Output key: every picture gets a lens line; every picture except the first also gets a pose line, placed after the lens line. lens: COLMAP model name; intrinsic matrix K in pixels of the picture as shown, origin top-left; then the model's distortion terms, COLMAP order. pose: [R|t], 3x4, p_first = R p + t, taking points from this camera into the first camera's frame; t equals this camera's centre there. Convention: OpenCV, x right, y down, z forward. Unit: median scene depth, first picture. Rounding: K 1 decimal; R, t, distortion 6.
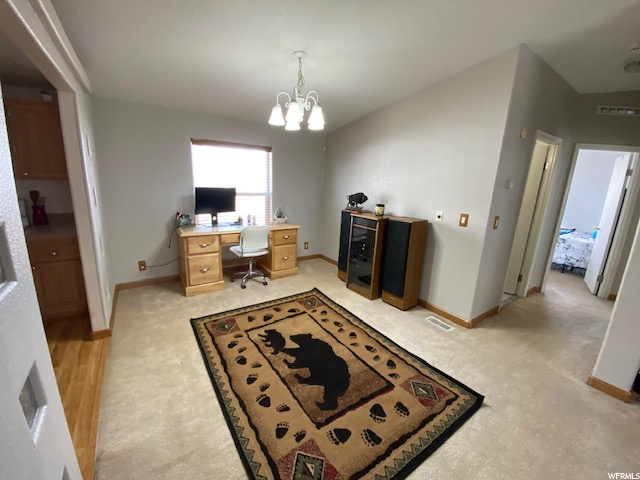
lens RADIAL K [[261.0, 0, 317.8], [0, 261.0, 237.3], [0, 0, 1]] dist [-0.000577, -0.012411]
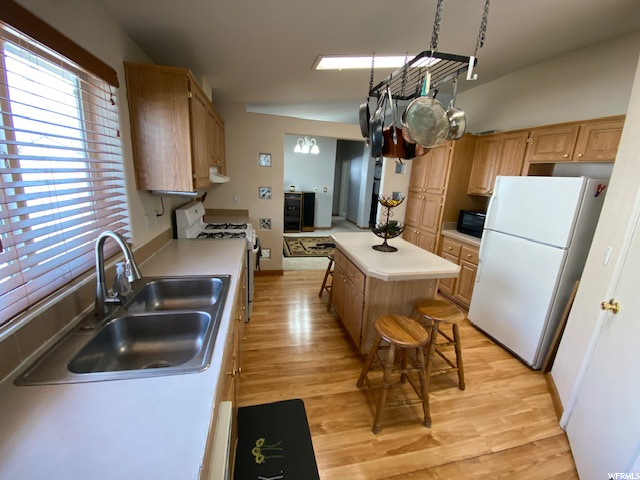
lens RADIAL K [[261.0, 0, 317.8], [0, 261.0, 237.3], [0, 0, 1]] dist [-0.000577, -0.012411]
pose [[0.378449, -0.237698, 0.894582, -2.119463], [0.171923, 0.967699, 0.184394, -0.108298], [-0.909516, 0.084016, 0.407090, 0.066998]]
